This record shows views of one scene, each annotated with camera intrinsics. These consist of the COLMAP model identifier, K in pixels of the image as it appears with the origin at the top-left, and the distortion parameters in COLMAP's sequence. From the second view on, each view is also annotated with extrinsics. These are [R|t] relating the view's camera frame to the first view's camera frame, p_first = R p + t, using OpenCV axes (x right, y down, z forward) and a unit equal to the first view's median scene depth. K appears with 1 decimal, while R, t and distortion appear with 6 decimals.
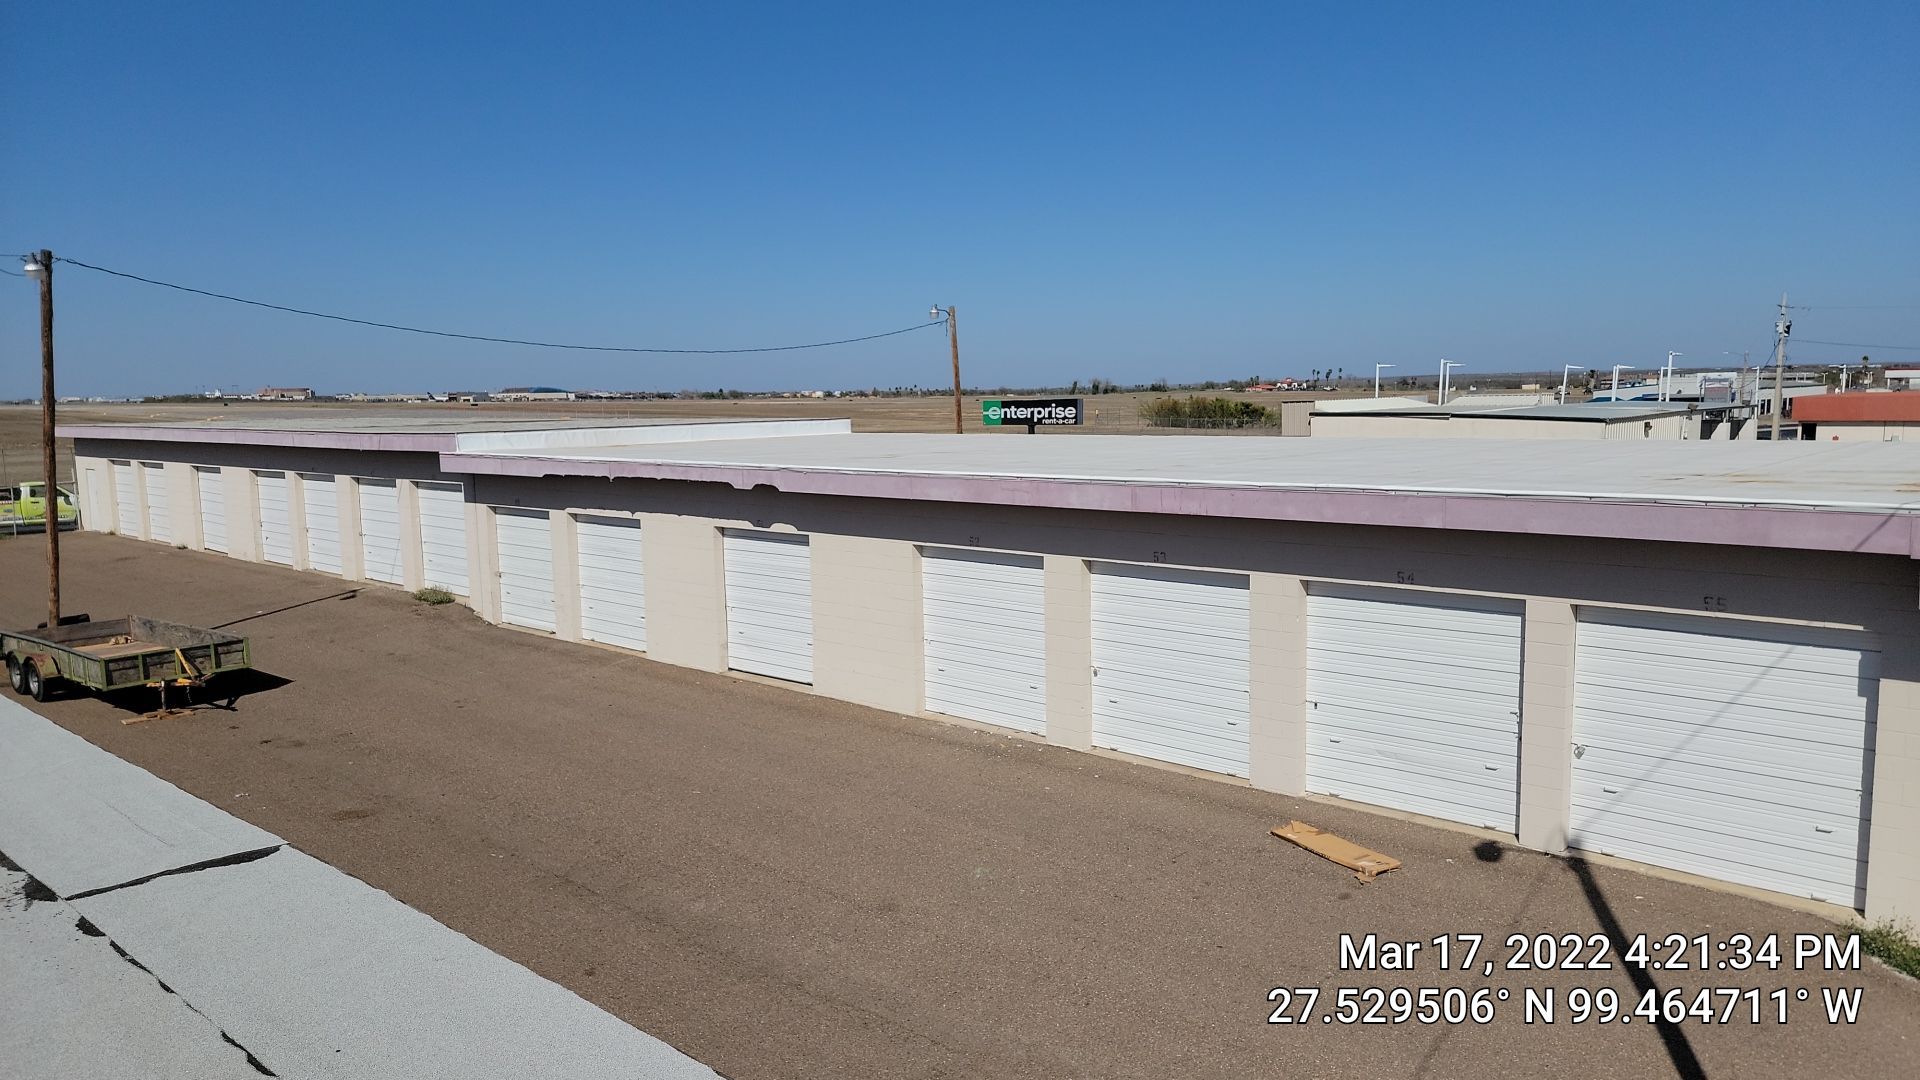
lens RADIAL K [[1330.6, 0, 958.0], [0, 1330.6, 552.7], [0, 0, 1]] dist [0.090766, -0.077631]
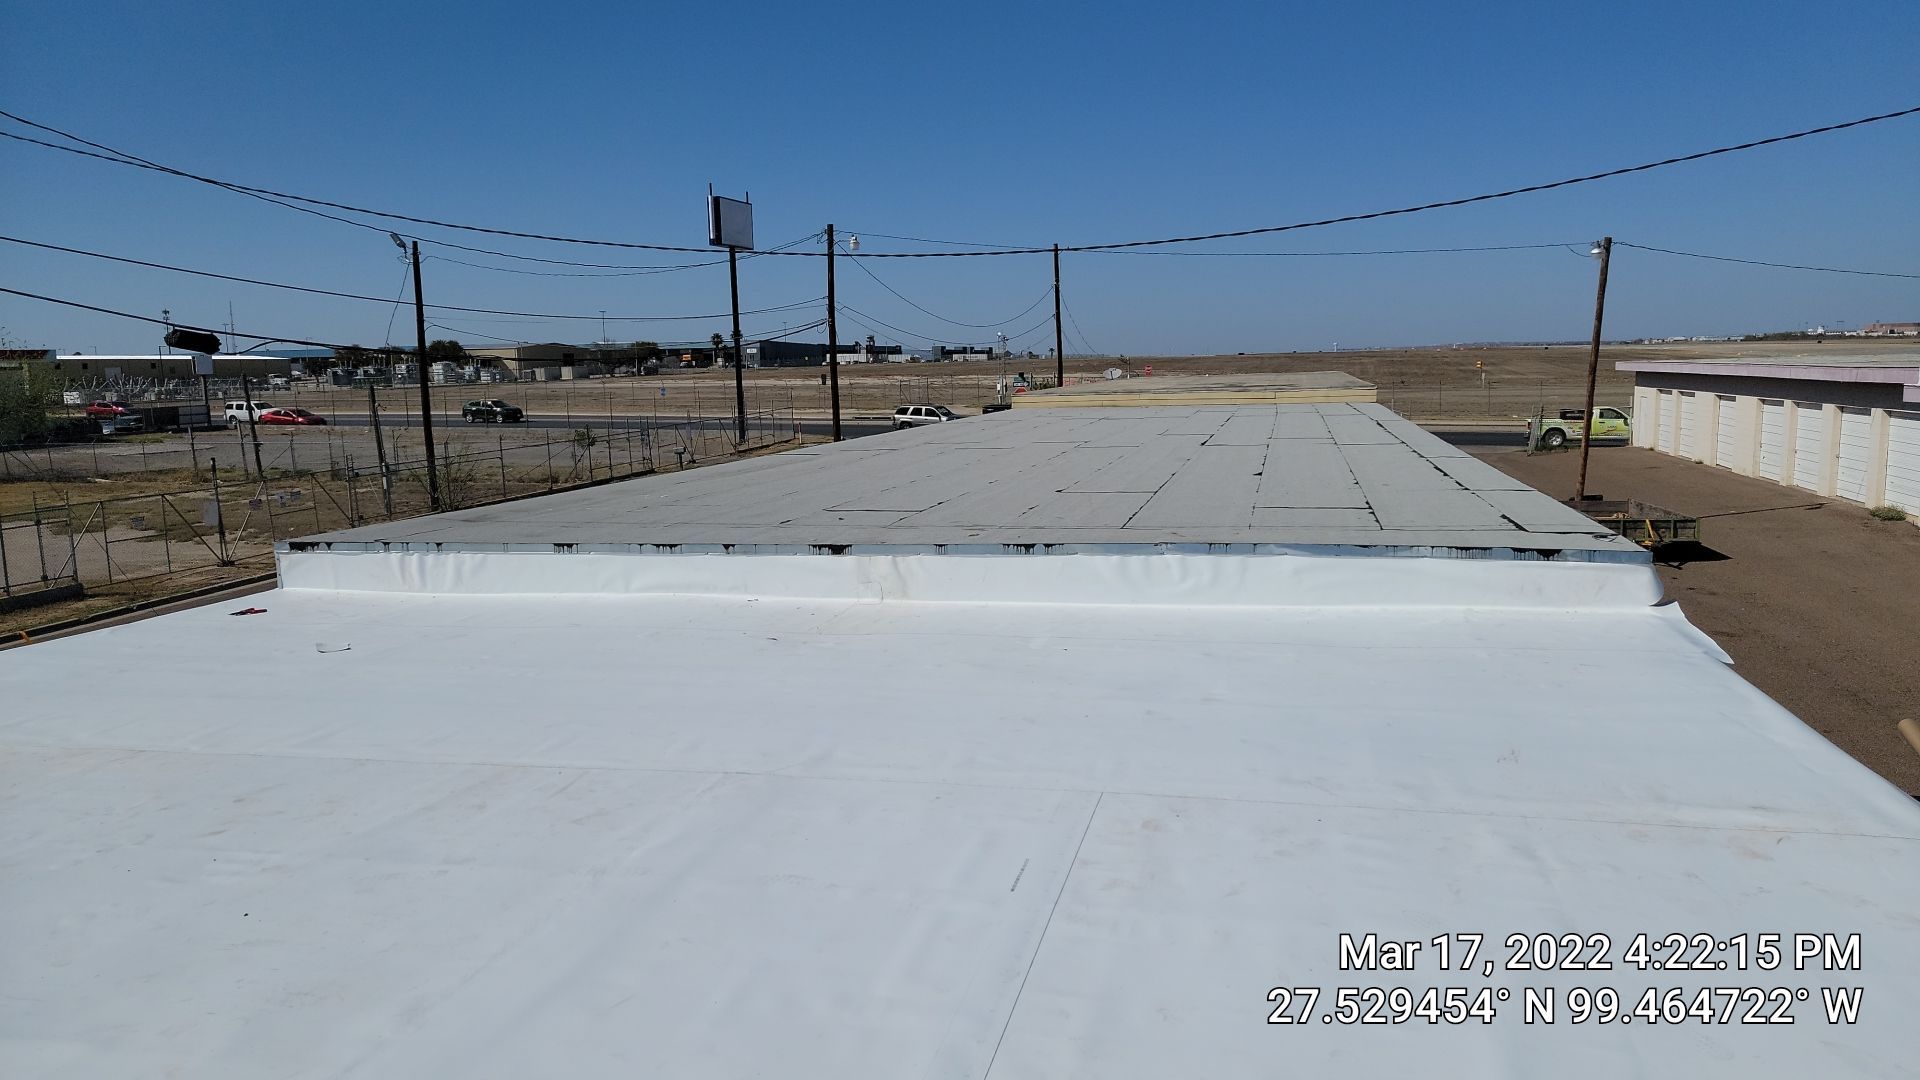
lens RADIAL K [[1330.6, 0, 972.3], [0, 1330.6, 544.6], [0, 0, 1]] dist [0.090766, -0.077631]
pose [[0.498040, 0.125151, -0.858075, 0.182329], [-0.091642, 0.991585, 0.091433, 0.020845], [0.862298, 0.033098, 0.505318, -0.199280]]
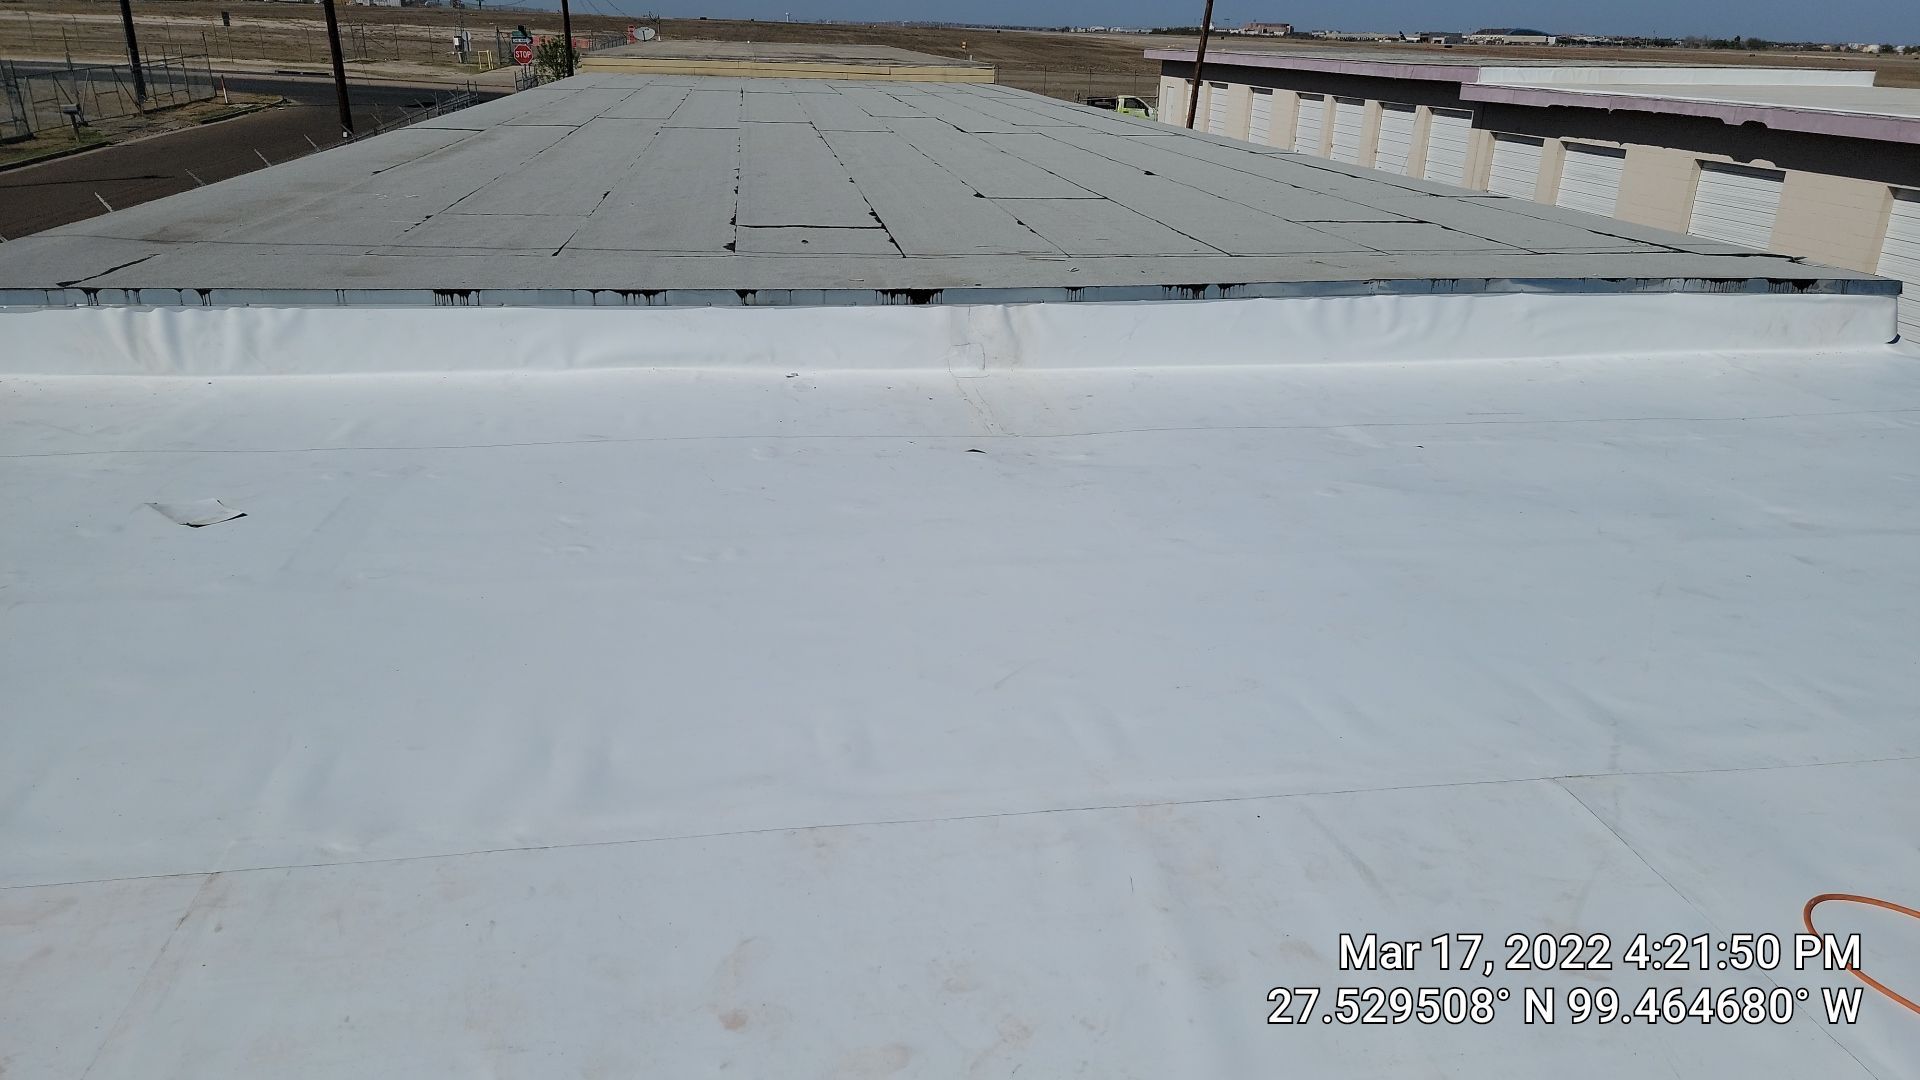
lens RADIAL K [[1330.6, 0, 961.9], [0, 1330.6, 541.0], [0, 0, 1]] dist [0.090766, -0.077631]
pose [[0.786235, 0.255626, -0.562574, 0.043369], [-0.114669, 0.954965, 0.273665, 0.030925], [0.607195, -0.150656, 0.780139, -0.234570]]
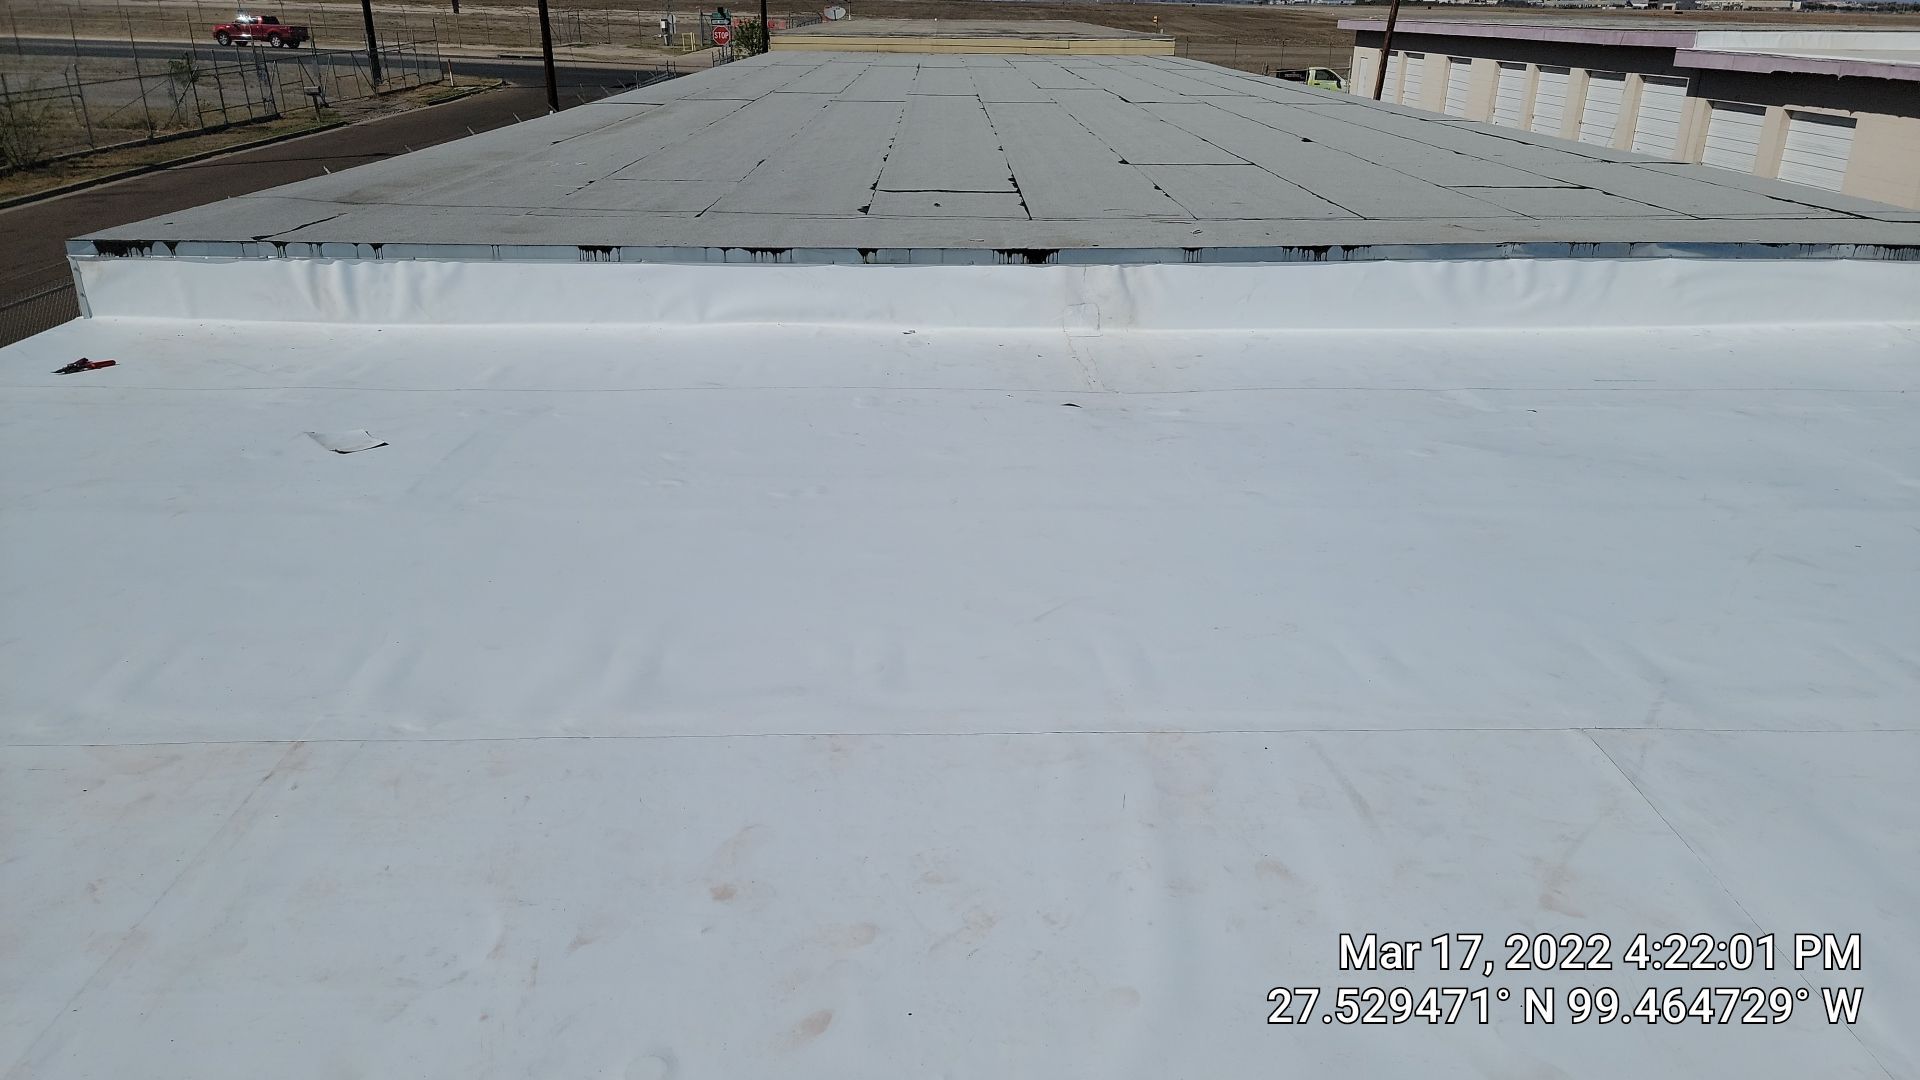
lens RADIAL K [[1330.6, 0, 972.1], [0, 1330.6, 524.5], [0, 0, 1]] dist [0.090766, -0.077631]
pose [[0.701863, 0.282652, -0.653832, 0.054194], [-0.110922, 0.950073, 0.291646, 0.031940], [0.703623, -0.132171, 0.698173, -0.231099]]
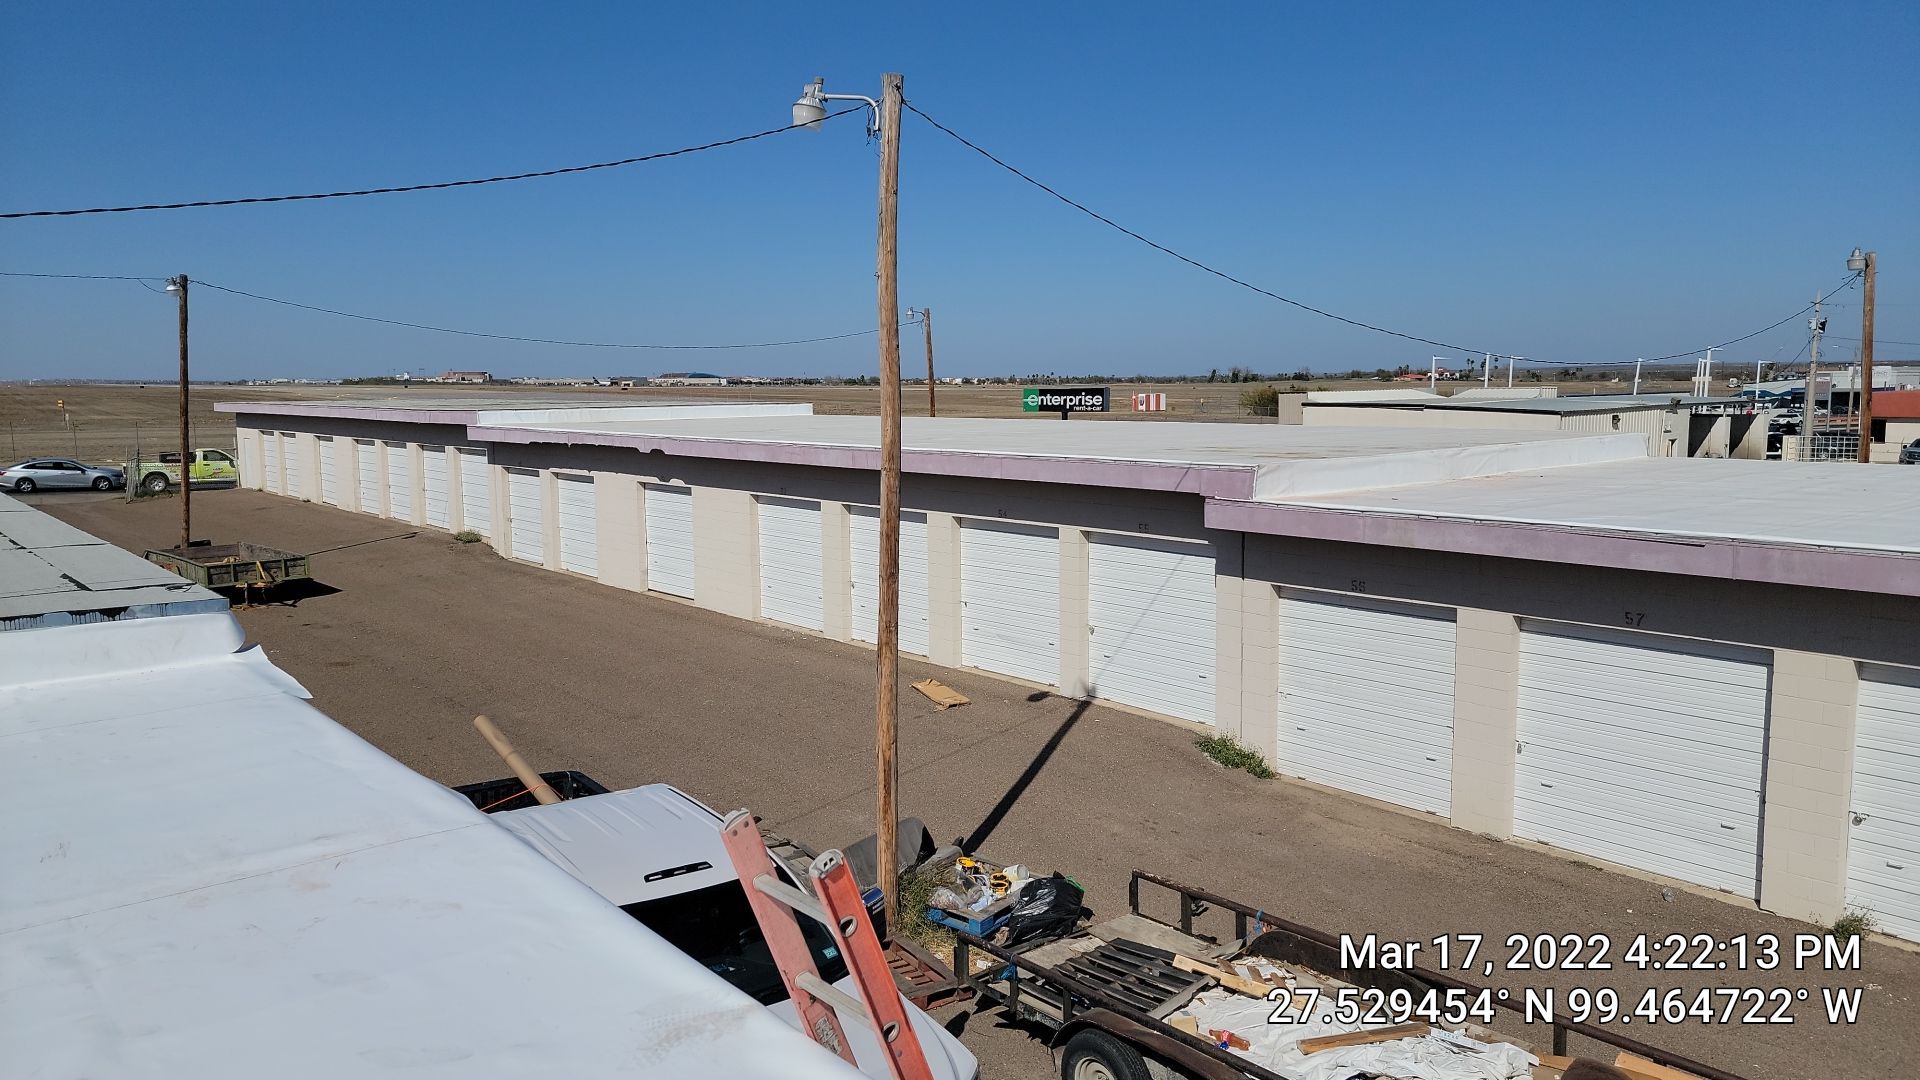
lens RADIAL K [[1330.6, 0, 935.3], [0, 1330.6, 525.0], [0, 0, 1]] dist [0.090766, -0.077631]
pose [[0.991951, 0.021943, -0.124710, 0.188175], [-0.023284, 0.999686, -0.009306, 0.019581], [0.124467, 0.012135, 0.992150, -0.192558]]
